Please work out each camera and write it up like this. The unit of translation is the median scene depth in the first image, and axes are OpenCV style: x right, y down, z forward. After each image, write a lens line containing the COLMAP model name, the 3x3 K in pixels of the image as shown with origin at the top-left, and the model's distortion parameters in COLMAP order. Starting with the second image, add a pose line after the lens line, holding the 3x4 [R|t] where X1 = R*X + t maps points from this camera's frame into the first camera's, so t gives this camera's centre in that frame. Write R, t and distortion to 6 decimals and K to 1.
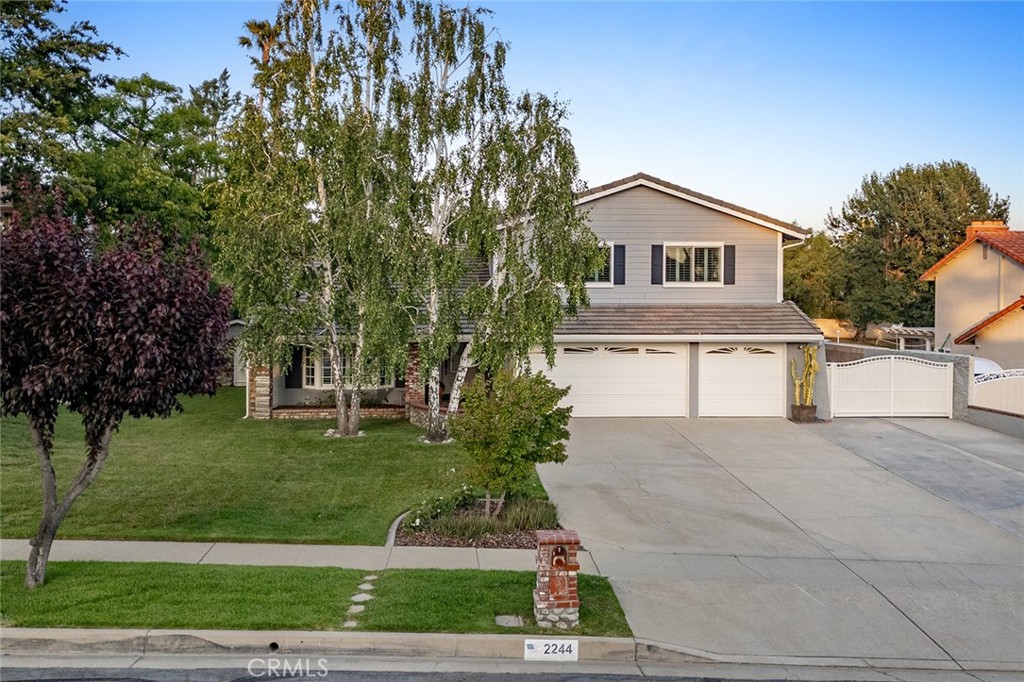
lens RADIAL K [[696.9, 0, 508.7], [0, 696.9, 334.6], [0, 0, 1]] dist [0.022897, -0.006299]
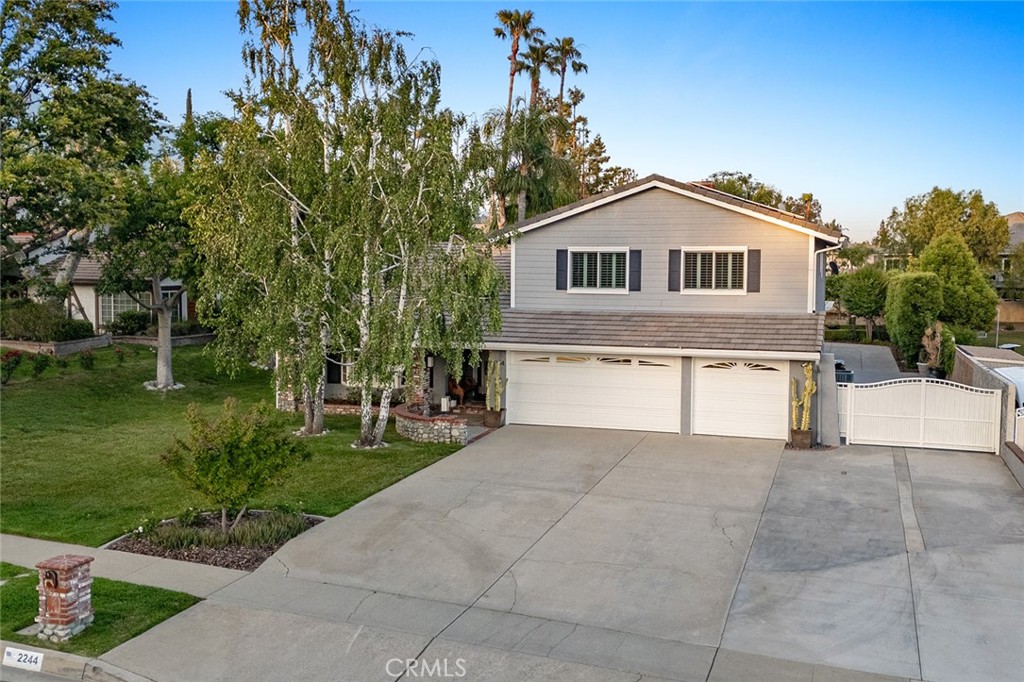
lens RADIAL K [[696.9, 0, 507.6], [0, 696.9, 347.8], [0, 0, 1]] dist [0.022897, -0.006299]
pose [[0.963925, 0.029348, -0.264550, 0.280610], [-0.019821, 0.999058, 0.038610, -0.031208], [0.265433, -0.031974, 0.963599, 0.025774]]
